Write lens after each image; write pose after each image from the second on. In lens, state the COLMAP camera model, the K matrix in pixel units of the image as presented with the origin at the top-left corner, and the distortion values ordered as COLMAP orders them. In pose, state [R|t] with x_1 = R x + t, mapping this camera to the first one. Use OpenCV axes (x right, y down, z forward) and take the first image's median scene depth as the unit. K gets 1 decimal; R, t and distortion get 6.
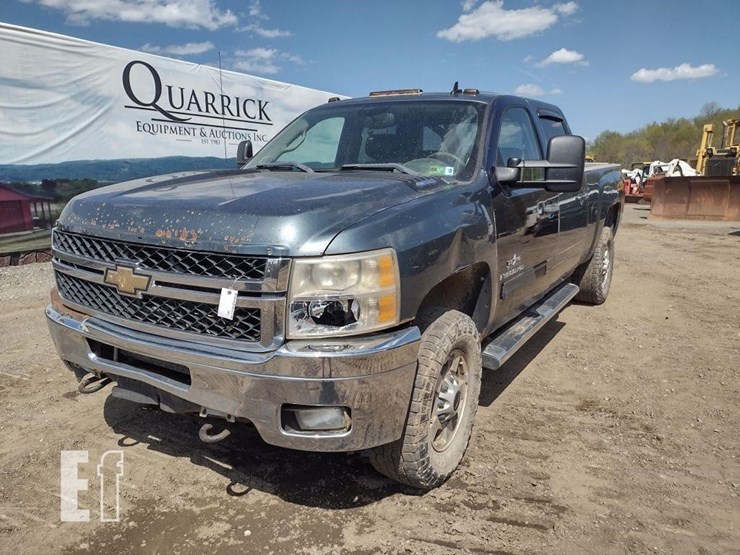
lens RADIAL K [[553.7, 0, 370.0], [0, 553.7, 278.2], [0, 0, 1]] dist [0.051696, -0.061794]
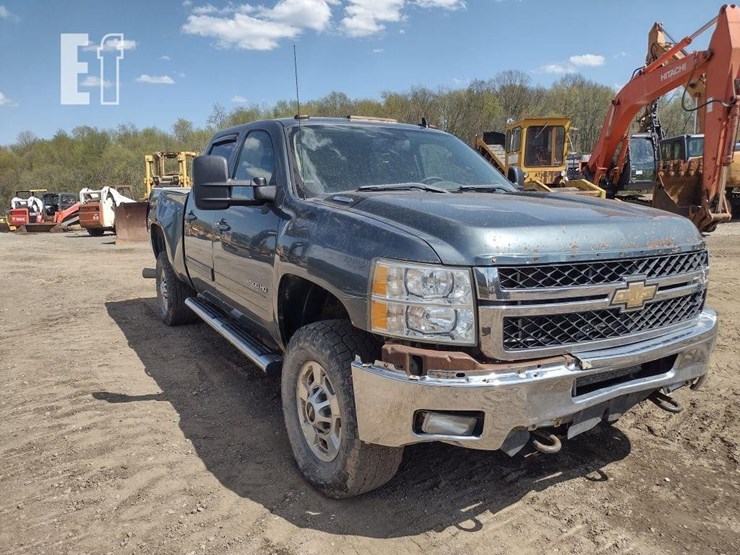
lens RADIAL K [[553.7, 0, 367.9], [0, 553.7, 278.2], [0, 0, 1]] dist [0.051696, -0.061794]
pose [[0.454677, -0.139877, 0.879604, -0.208274], [0.183087, 0.981178, 0.061390, -0.023501], [-0.871635, 0.133132, 0.471728, 0.126838]]
